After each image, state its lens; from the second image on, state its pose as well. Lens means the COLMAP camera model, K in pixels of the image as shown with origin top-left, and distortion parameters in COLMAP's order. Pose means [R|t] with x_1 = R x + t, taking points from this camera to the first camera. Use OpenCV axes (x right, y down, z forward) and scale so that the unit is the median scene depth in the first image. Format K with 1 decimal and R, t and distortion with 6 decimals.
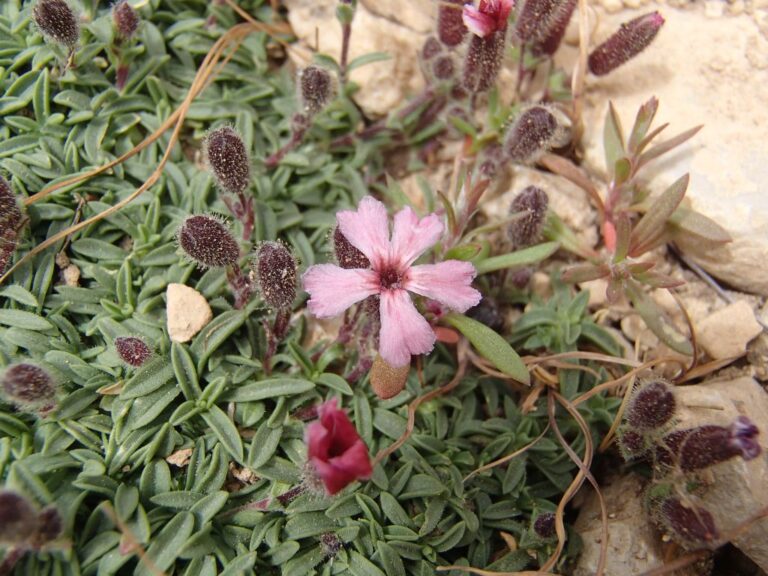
lens RADIAL K [[828.5, 0, 384.9], [0, 828.5, 288.7], [0, 0, 1]] dist [-0.001421, 0.000000]
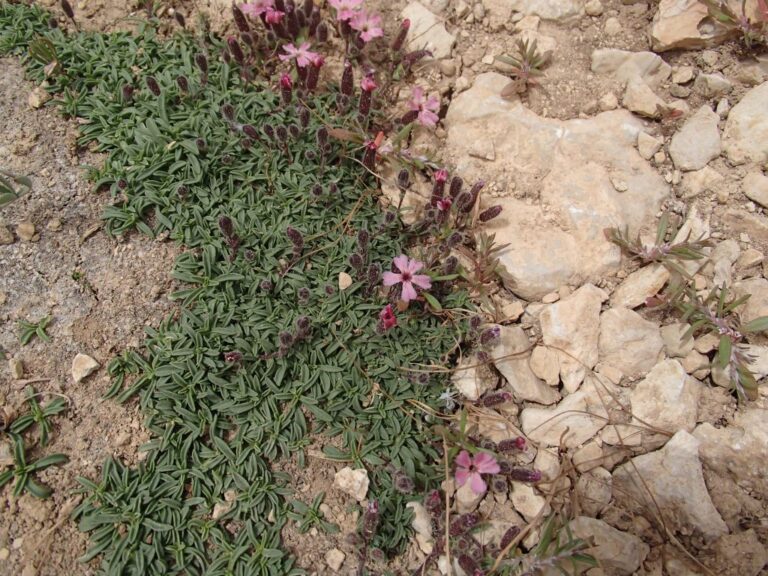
lens RADIAL K [[632.1, 0, 383.8], [0, 632.1, 286.8], [0, 0, 1]] dist [-0.015325, -0.002431]
pose [[0.992466, 0.121555, -0.015367, -0.036270], [-0.121998, 0.992007, -0.032238, 0.104411], [0.011325, 0.033870, 0.999362, -1.418073]]
